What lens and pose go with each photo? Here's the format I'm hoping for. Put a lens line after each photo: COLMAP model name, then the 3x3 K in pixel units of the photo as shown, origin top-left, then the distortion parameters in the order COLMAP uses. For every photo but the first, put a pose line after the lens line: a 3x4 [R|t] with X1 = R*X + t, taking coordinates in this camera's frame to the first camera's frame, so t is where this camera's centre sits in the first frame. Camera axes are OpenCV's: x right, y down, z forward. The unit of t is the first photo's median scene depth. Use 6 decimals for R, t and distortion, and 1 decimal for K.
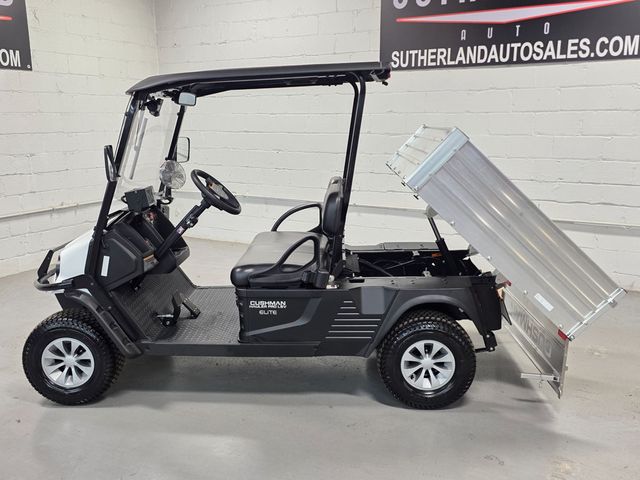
lens RADIAL K [[579.7, 0, 320.0], [0, 579.7, 240.0], [0, 0, 1]] dist [0.049985, 0.006338]
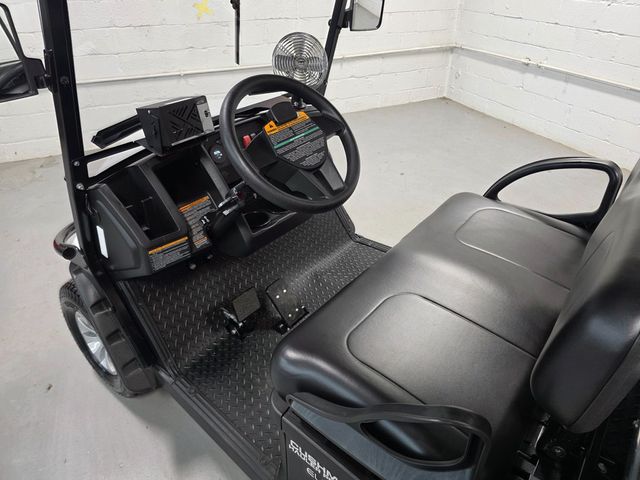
lens RADIAL K [[439.3, 0, 320.0], [0, 439.3, 240.0], [0, 0, 1]] dist [0.010276, 0.004270]
pose [[0.801722, 0.326563, -0.500599, 0.006497], [-0.124189, 0.910281, 0.394925, -0.123756], [0.584653, -0.254451, 0.770347, 0.661778]]
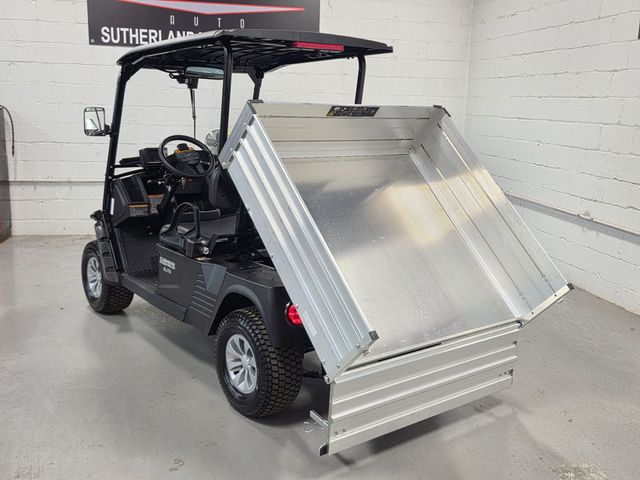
lens RADIAL K [[652.5, 0, 320.0], [0, 652.5, 240.0], [0, 0, 1]] dist [-0.000403, -0.000173]
pose [[0.664679, 0.183396, -0.724270, 0.789406], [-0.186921, 0.979395, 0.076456, -0.061454], [0.723369, 0.084563, 0.685264, 0.307207]]
